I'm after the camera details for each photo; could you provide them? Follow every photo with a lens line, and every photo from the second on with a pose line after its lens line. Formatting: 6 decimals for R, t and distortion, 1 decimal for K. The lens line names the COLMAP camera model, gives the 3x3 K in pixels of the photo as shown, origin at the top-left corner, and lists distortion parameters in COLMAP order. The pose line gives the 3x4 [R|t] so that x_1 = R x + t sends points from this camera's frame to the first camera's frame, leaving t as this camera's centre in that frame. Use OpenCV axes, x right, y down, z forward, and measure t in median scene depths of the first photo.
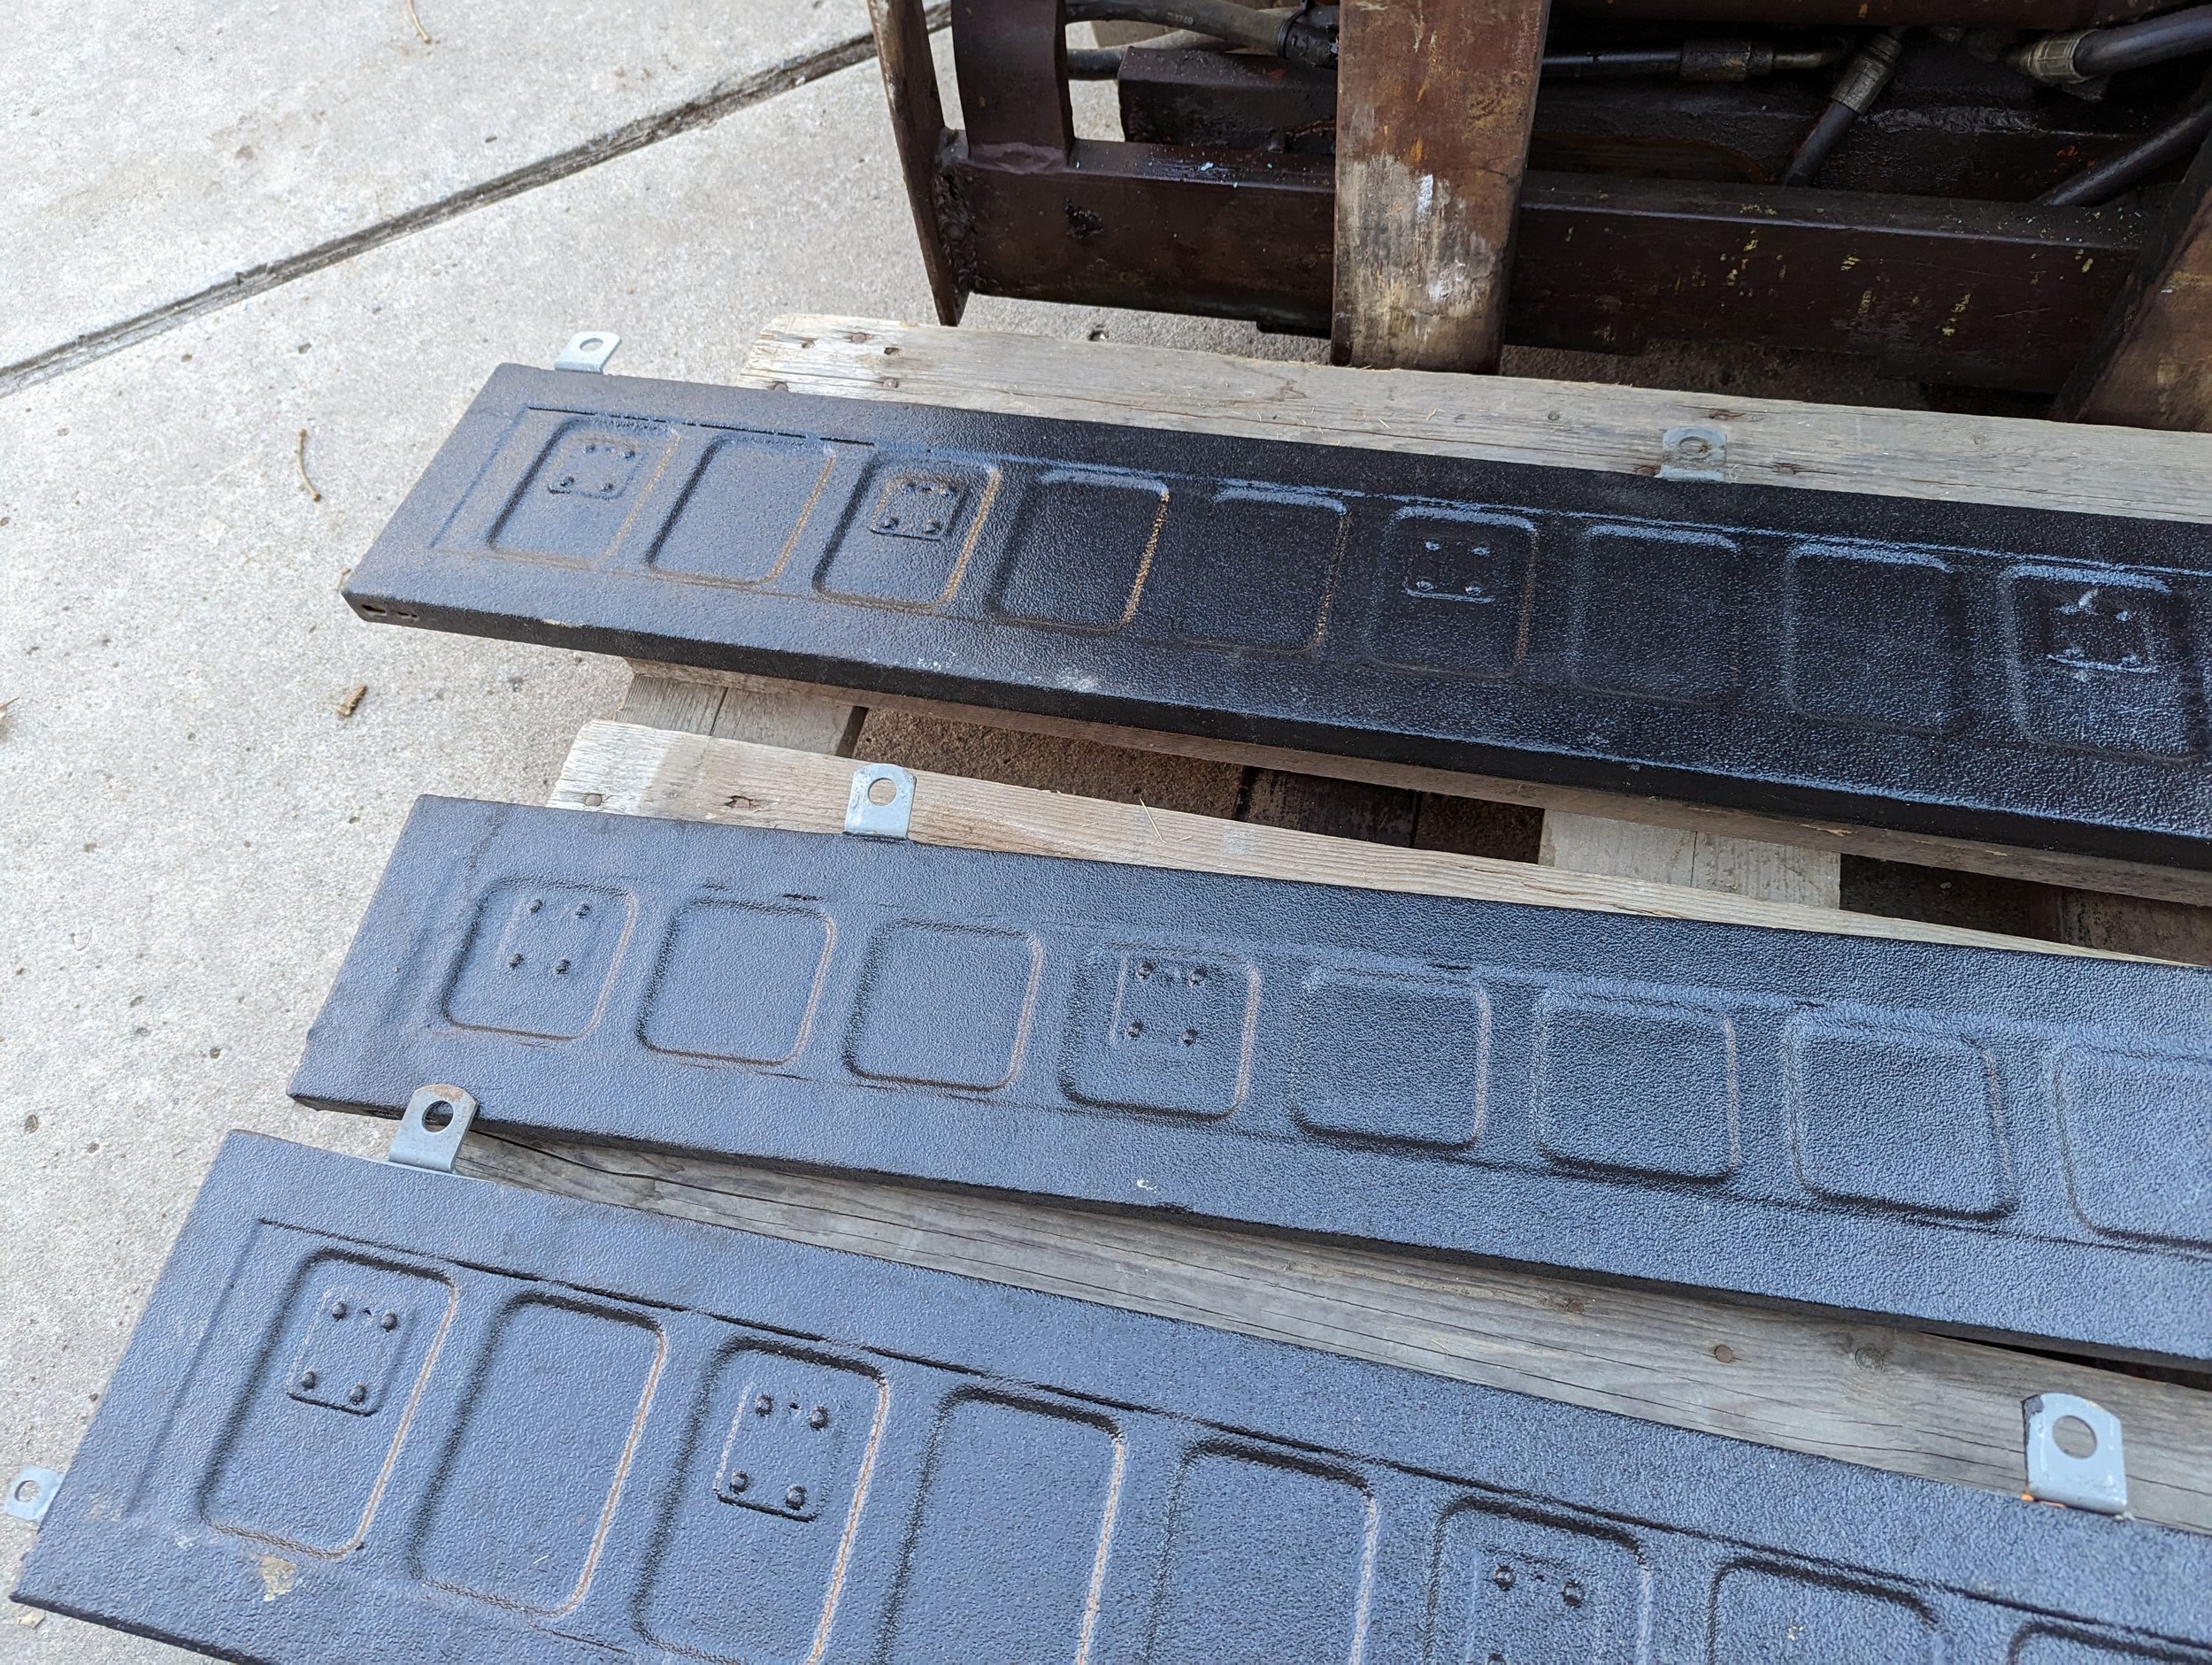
lens RADIAL K [[1570.4, 0, 1101.7], [0, 1570.4, 802.4], [0, 0, 1]] dist [0.052569, -0.051224]
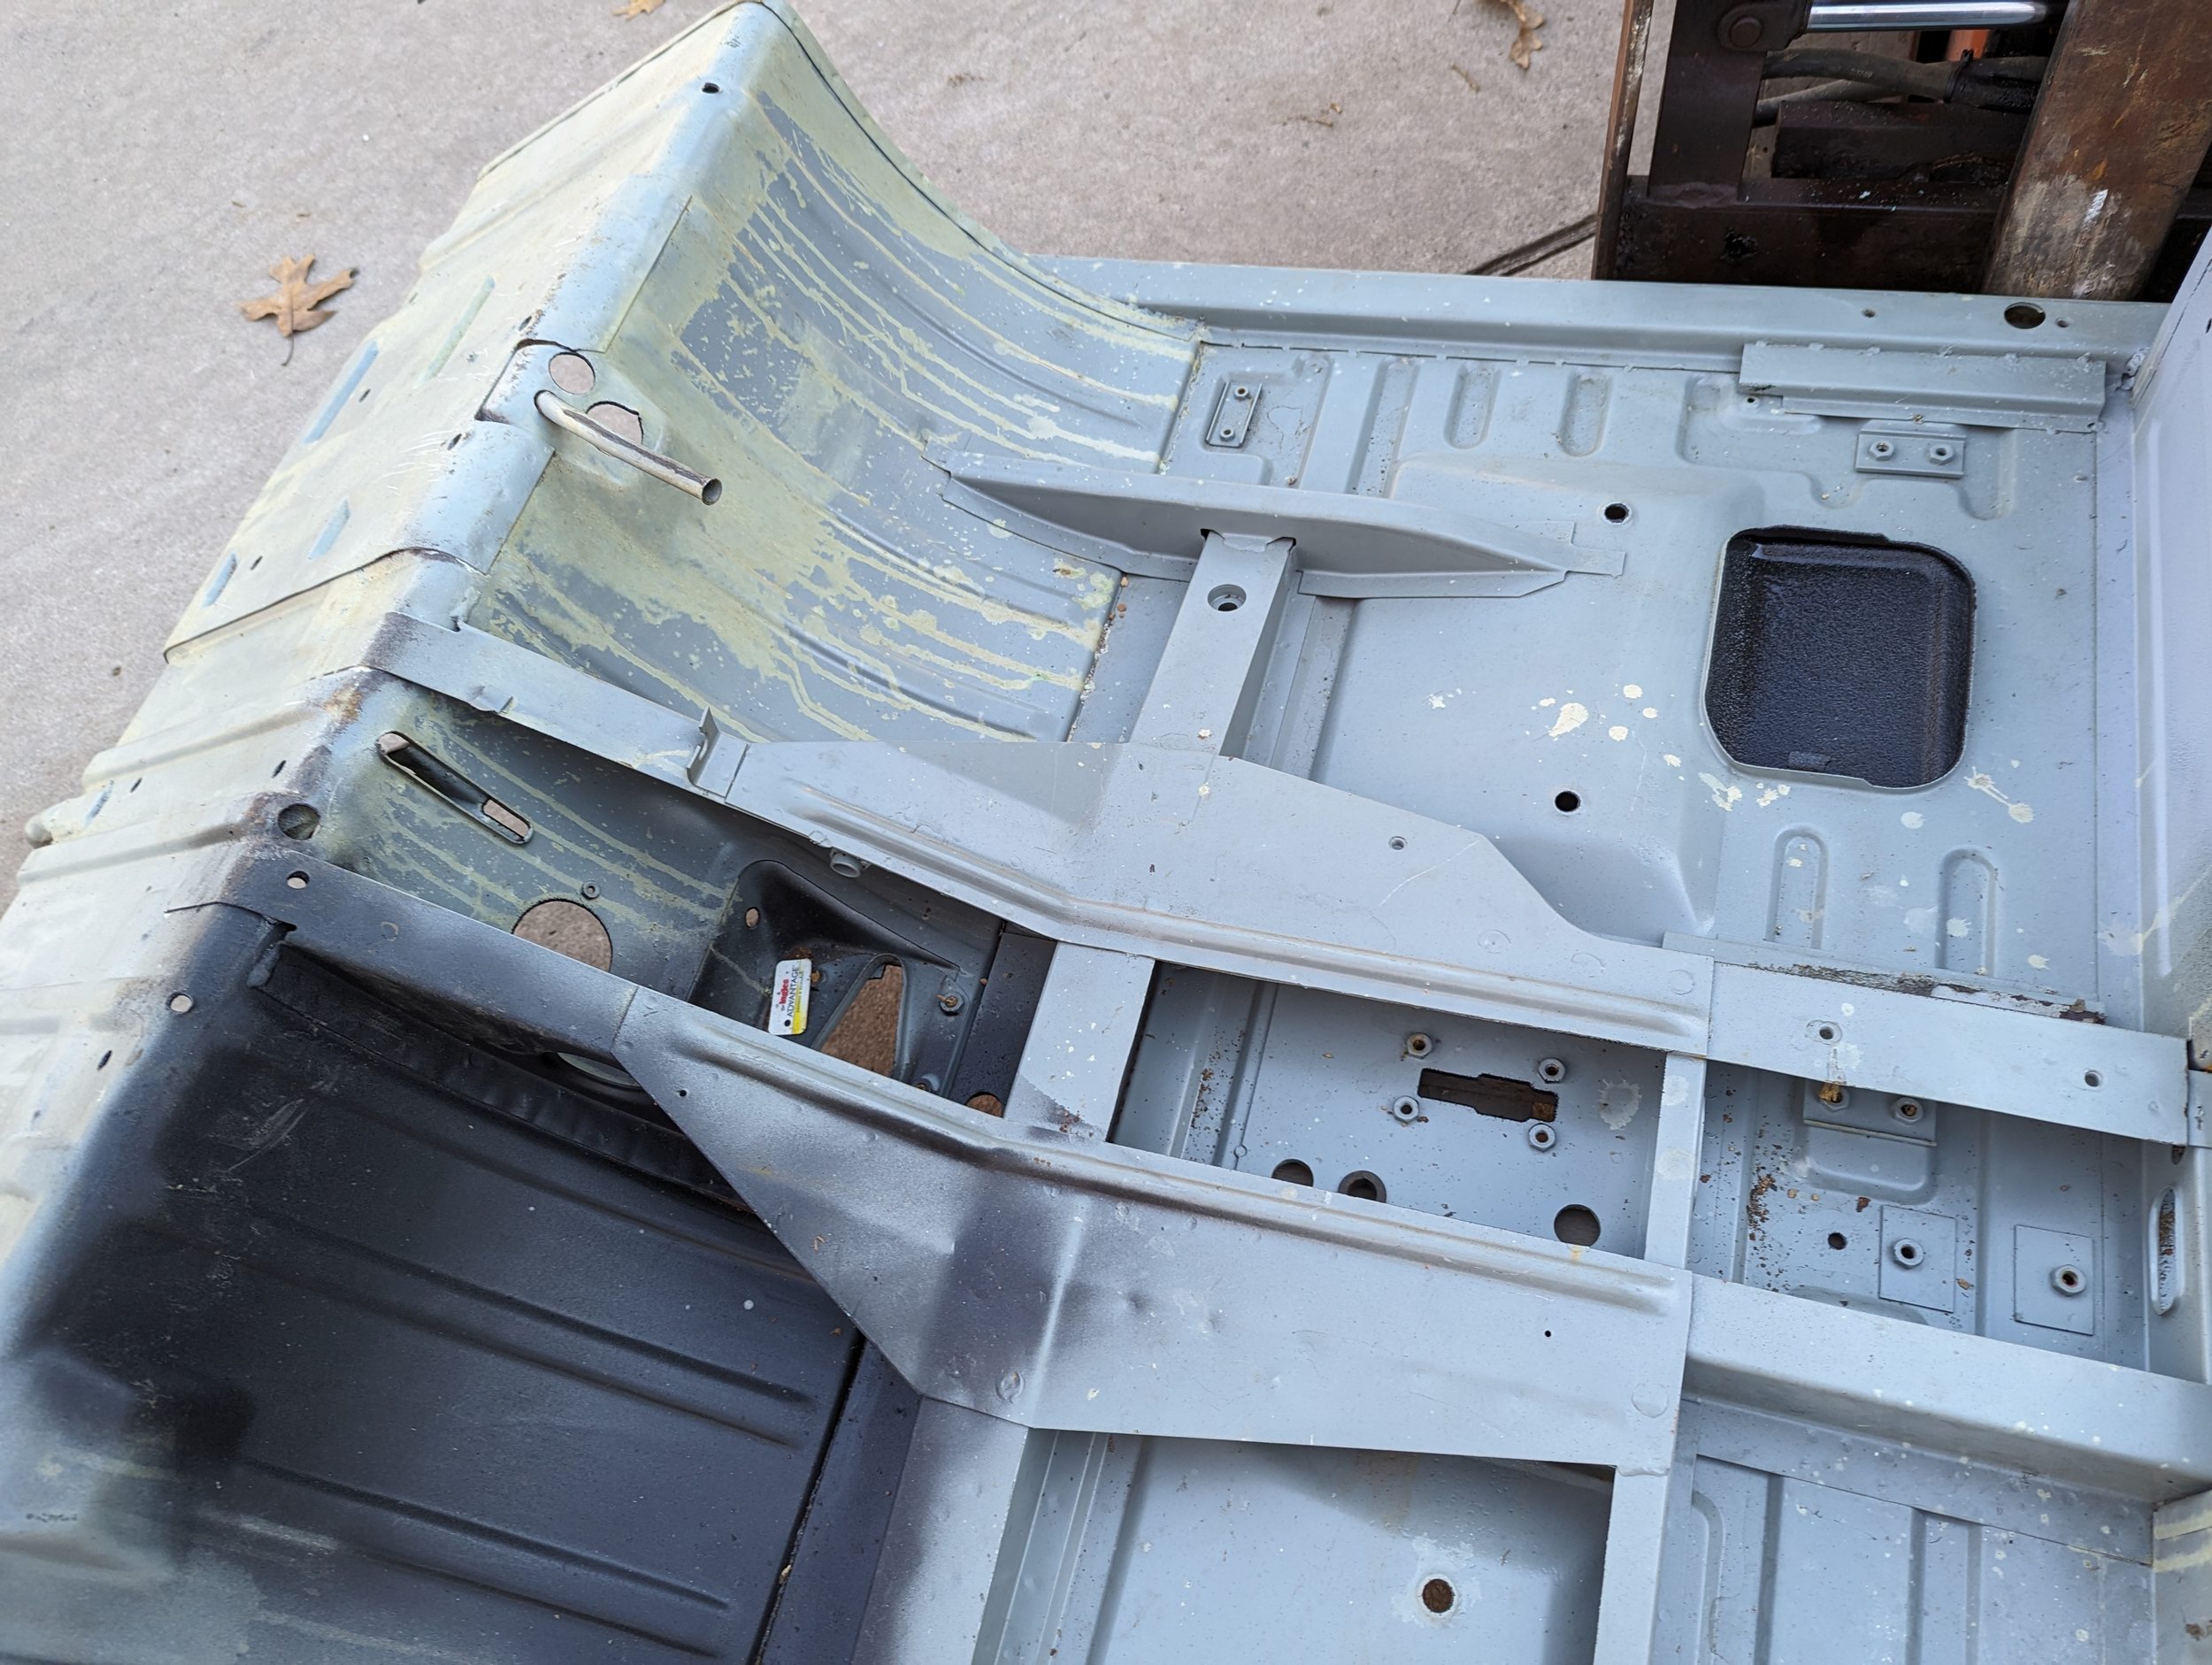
lens RADIAL K [[1570.4, 0, 1123.1], [0, 1570.4, 858.0], [0, 0, 1]] dist [0.052569, -0.051224]
pose [[0.998722, -0.011904, -0.049109, -0.469932], [0.010482, 0.999521, -0.029108, 0.136397], [0.049432, 0.028556, 0.998369, -0.227960]]
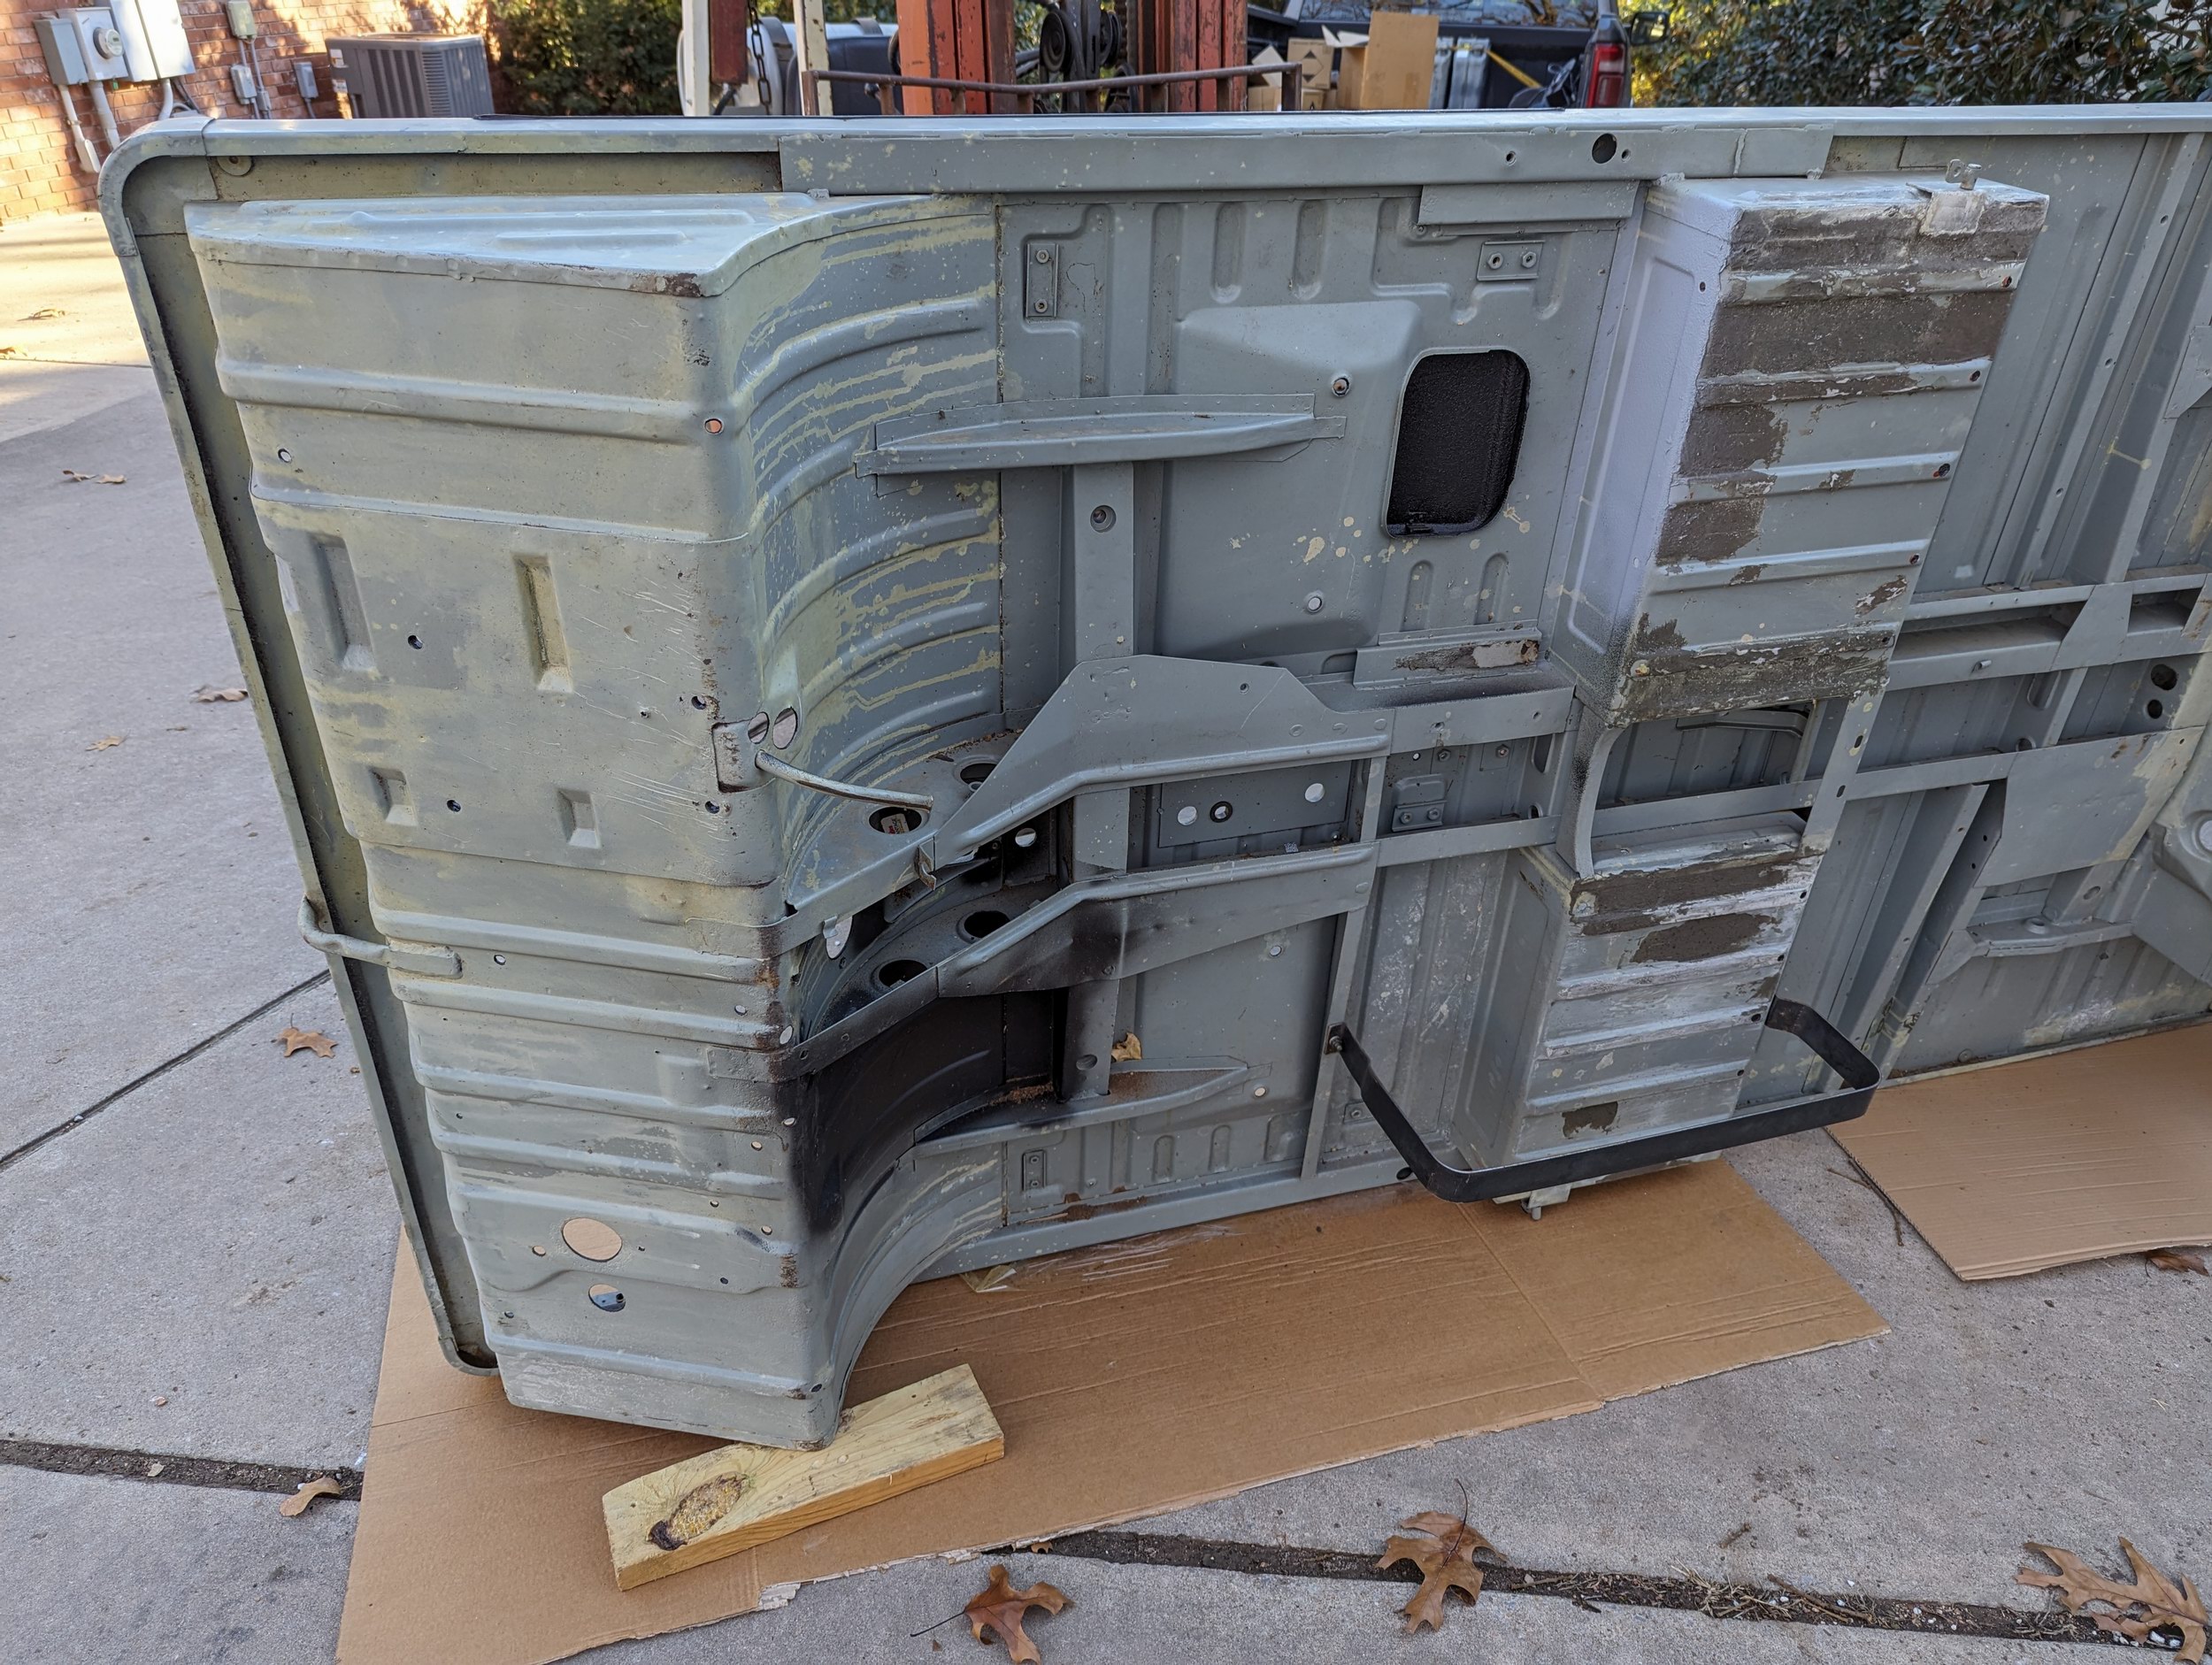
lens RADIAL K [[1570.4, 0, 1104.1], [0, 1570.4, 873.9], [0, 0, 1]] dist [0.052569, -0.051224]
pose [[0.890442, -0.405413, 0.206769, -0.960864], [0.000006, 0.454351, 0.890823, -1.459646], [-0.455096, -0.793225, 0.404575, -0.029380]]
